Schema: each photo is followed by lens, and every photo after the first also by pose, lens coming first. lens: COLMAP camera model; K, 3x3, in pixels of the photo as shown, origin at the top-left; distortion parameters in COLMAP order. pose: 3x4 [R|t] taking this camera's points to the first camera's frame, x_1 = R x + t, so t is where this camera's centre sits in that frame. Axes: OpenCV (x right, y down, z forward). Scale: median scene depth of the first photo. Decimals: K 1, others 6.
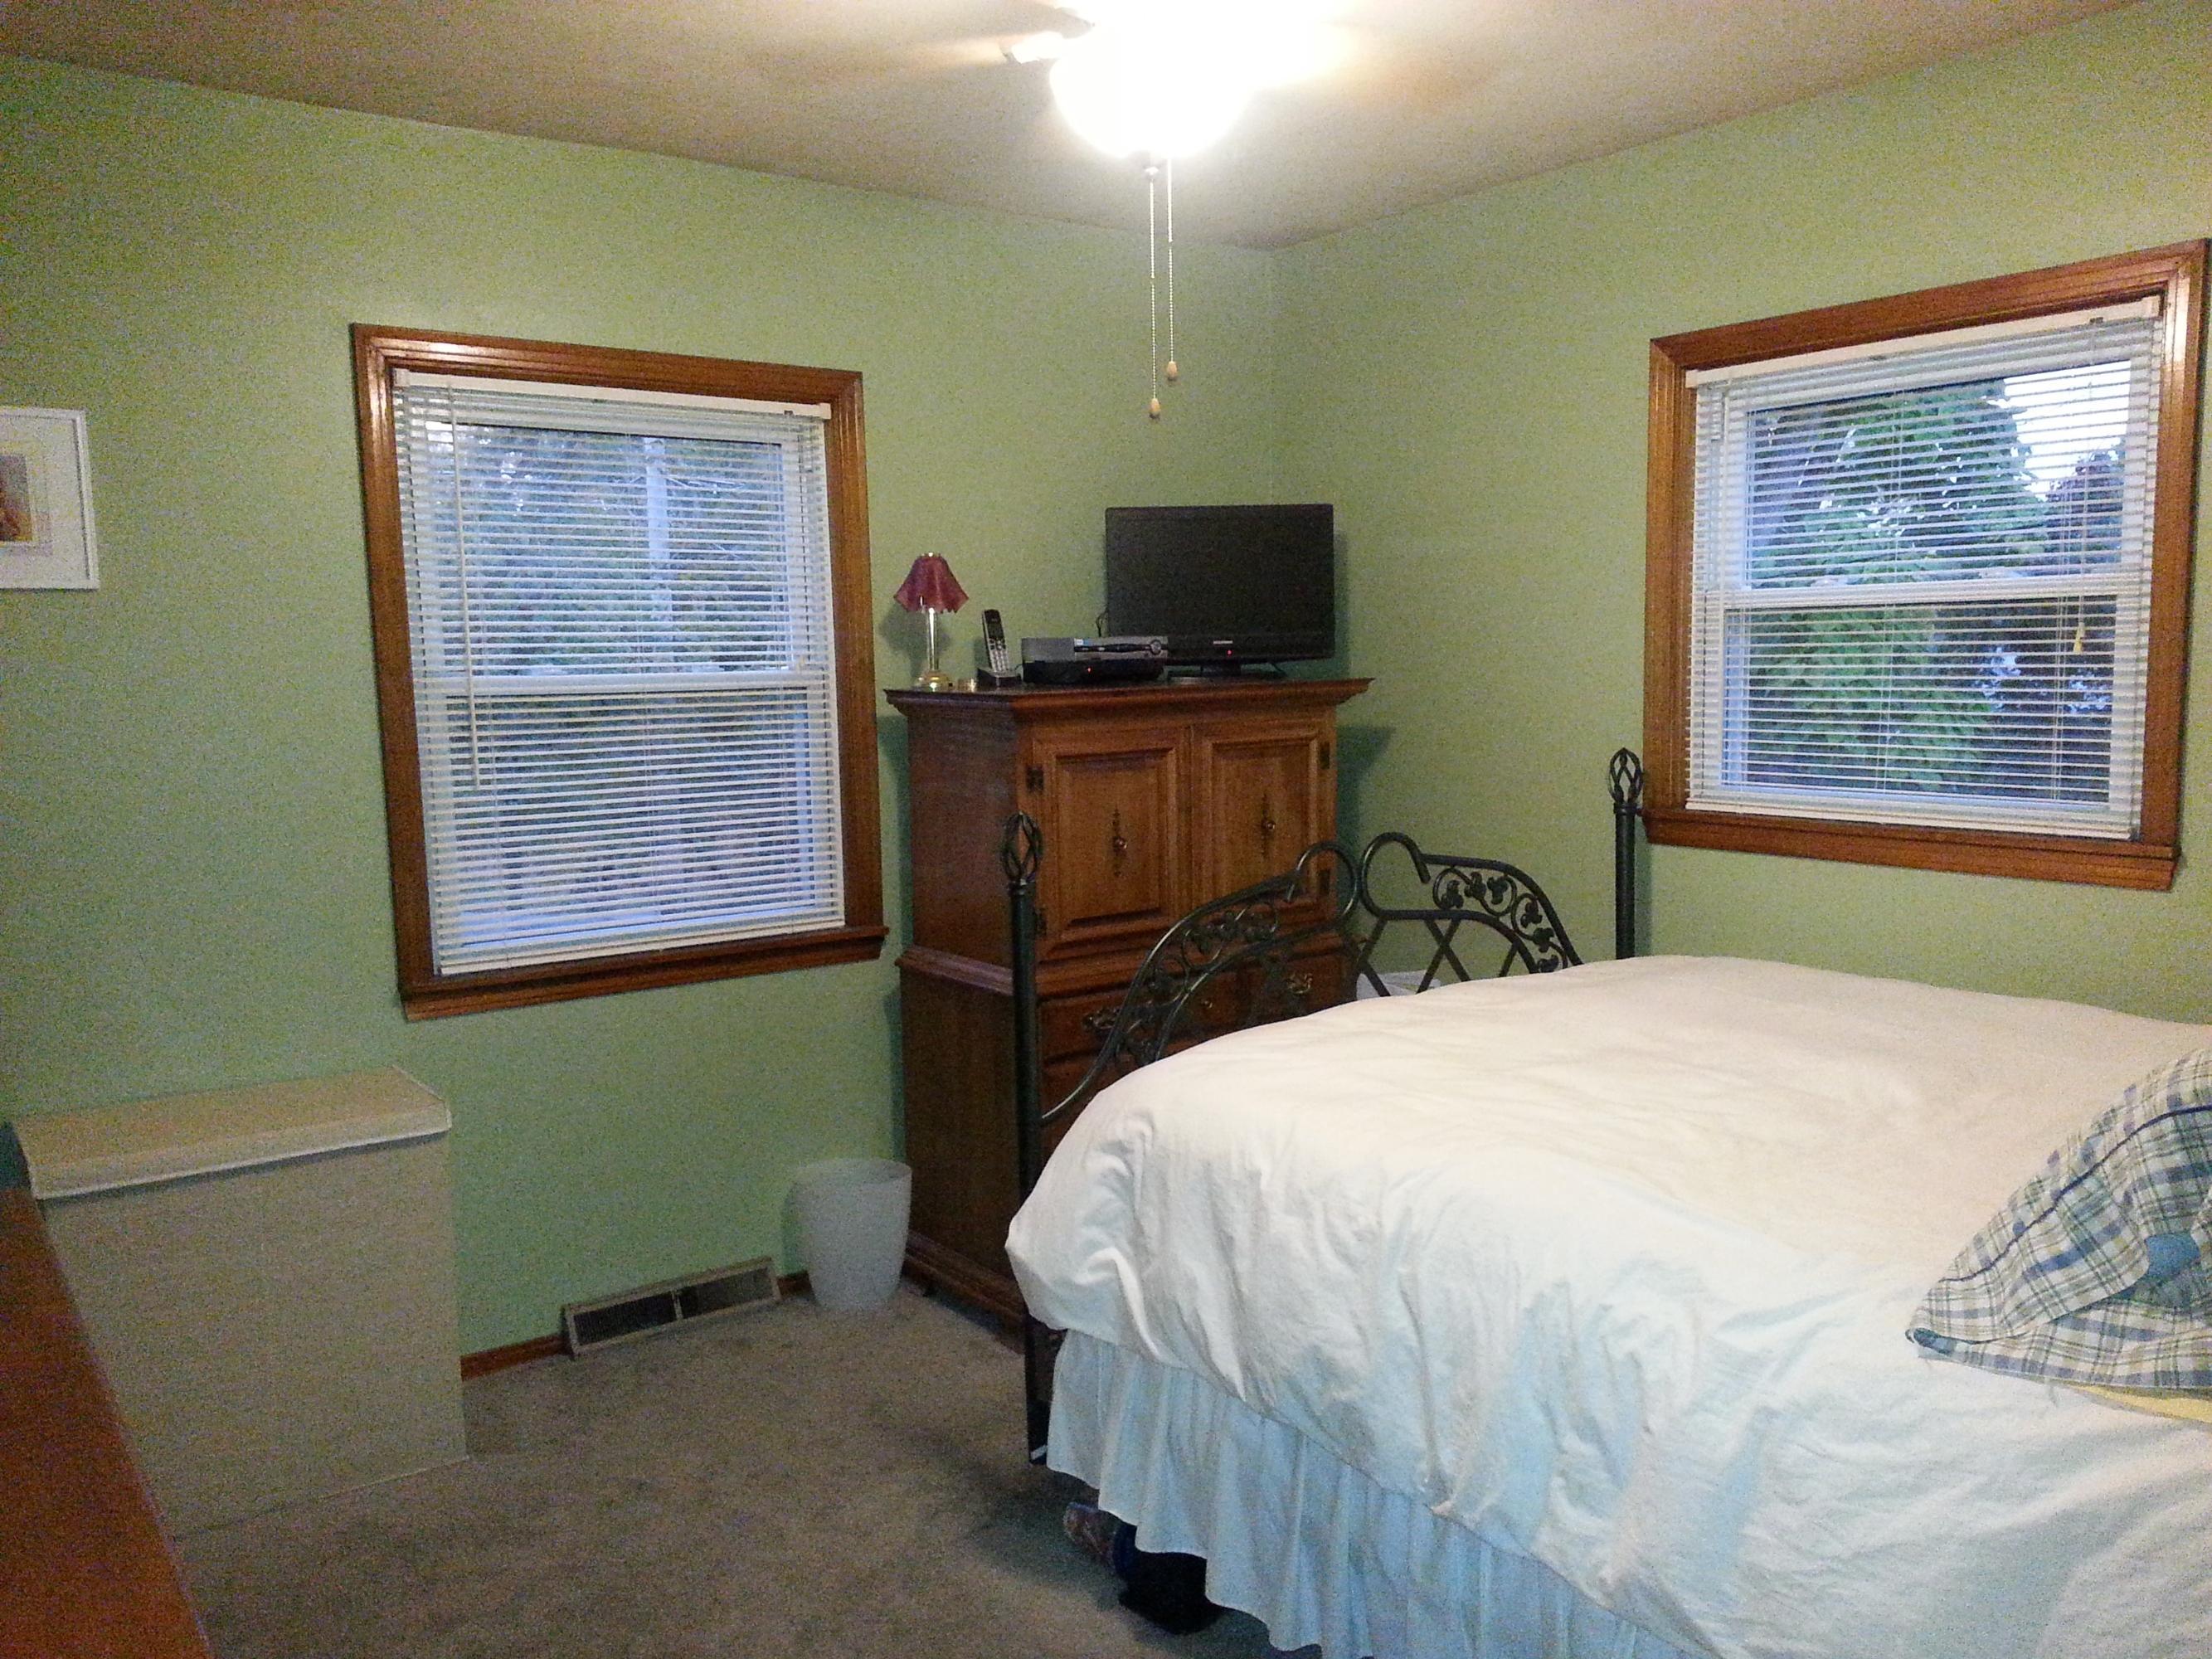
lens RADIAL K [[1769.7, 0, 1145.8], [0, 1769.7, 854.6], [0, 0, 1]] dist [0.114185, -0.153431]
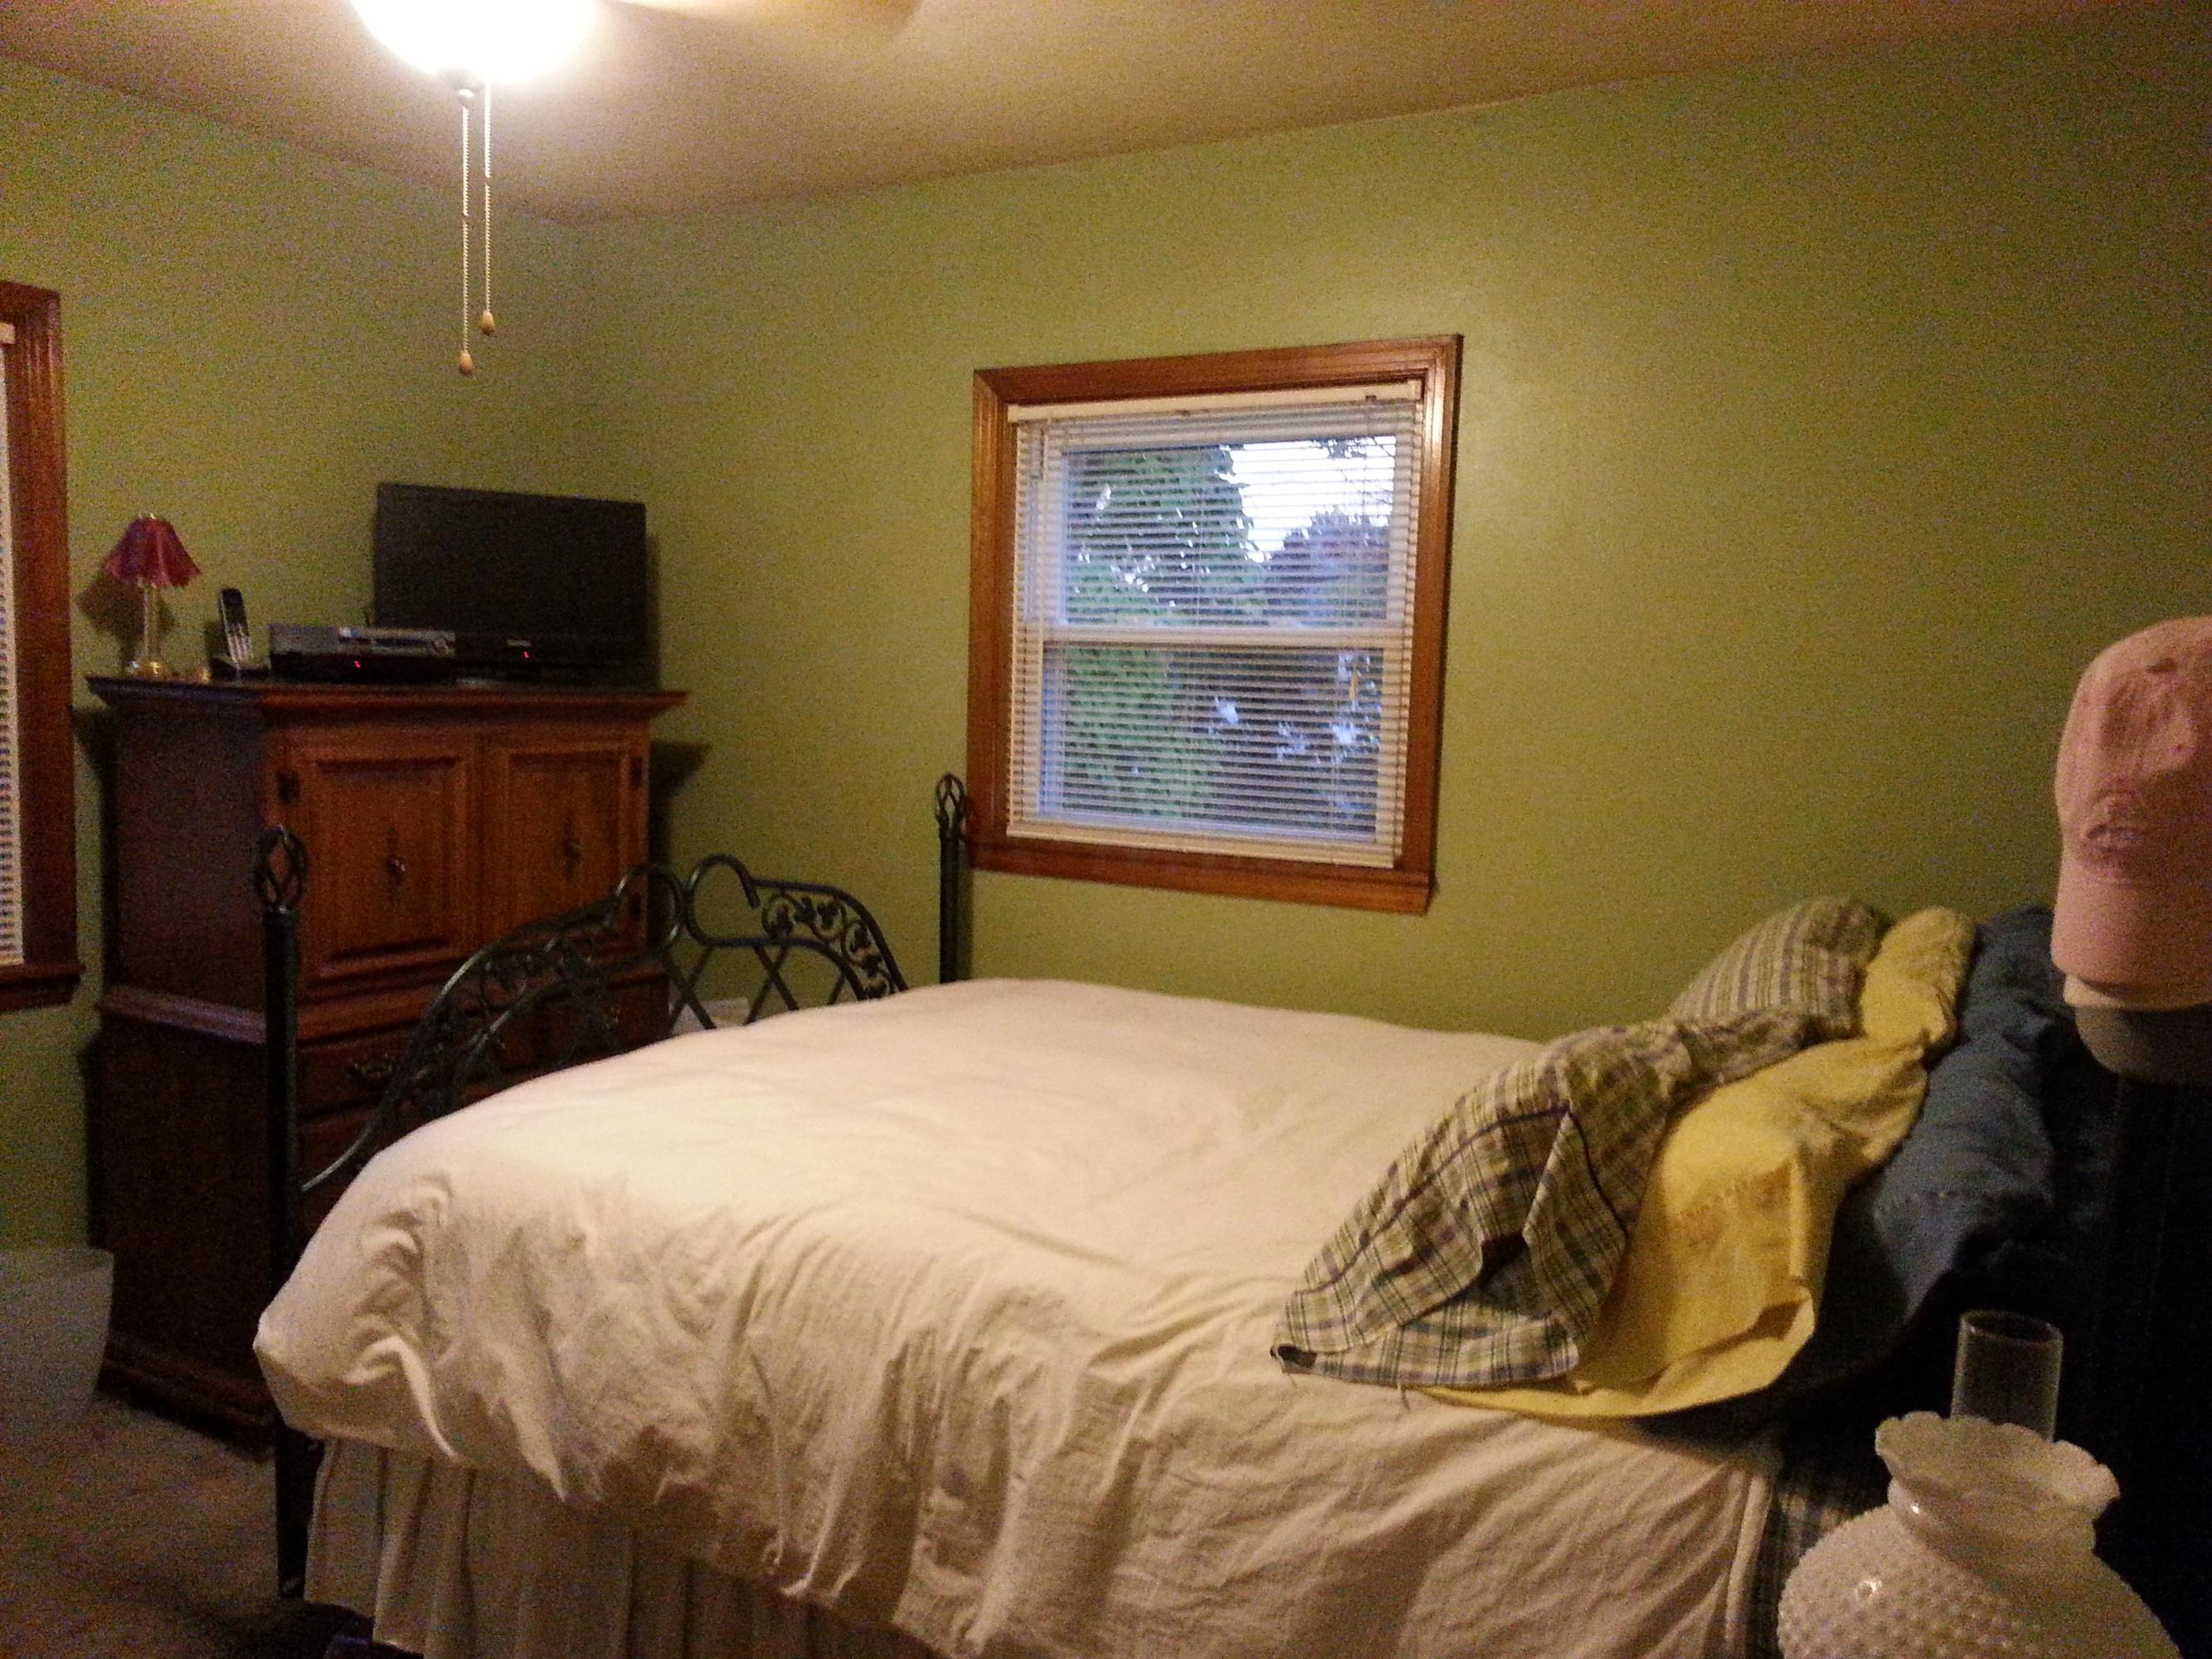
lens RADIAL K [[1769.7, 0, 1145.8], [0, 1769.7, 854.6], [0, 0, 1]] dist [0.114185, -0.153431]
pose [[0.923203, 0.009219, 0.384201, -0.016217], [-0.004108, 0.999892, -0.014121, -0.000145], [-0.384290, 0.011458, 0.923142, 0.045842]]
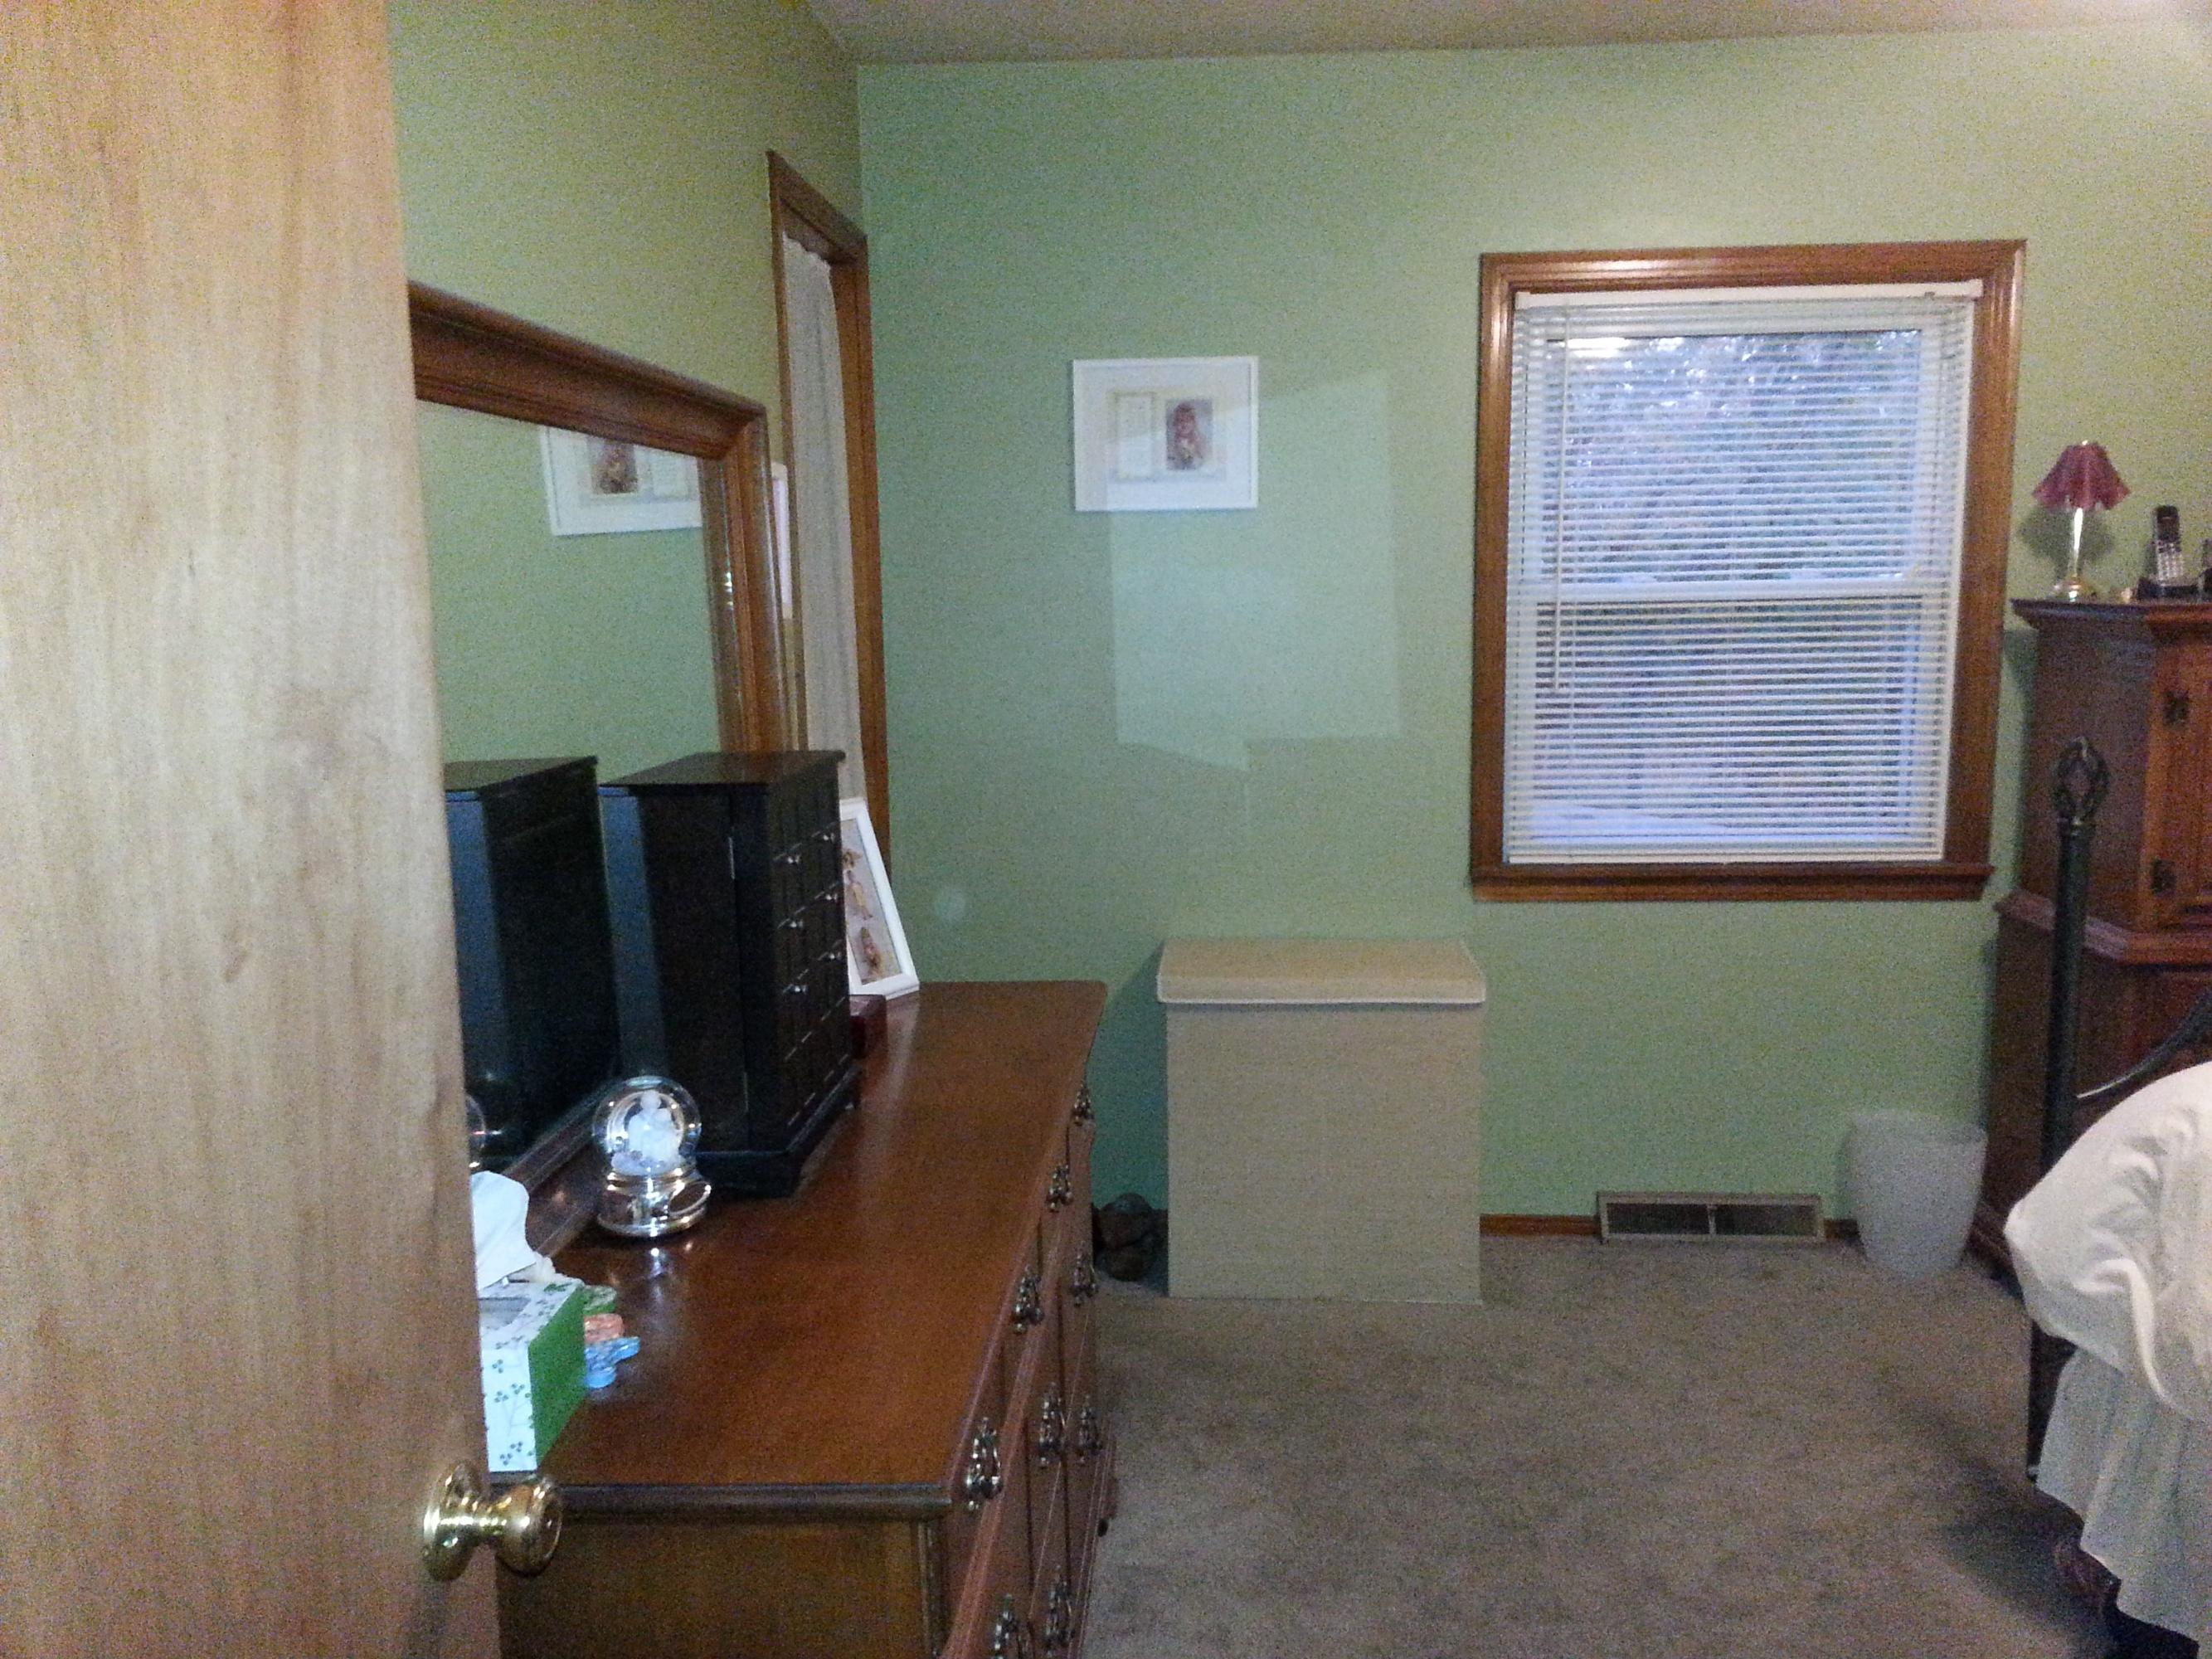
lens RADIAL K [[1769.7, 0, 1145.8], [0, 1769.7, 854.6], [0, 0, 1]] dist [0.114185, -0.153431]
pose [[0.776553, 0.102465, -0.621665, 0.103768], [-0.074246, 0.994695, 0.071206, 0.002185], [0.625663, -0.009139, 0.780040, 0.030099]]
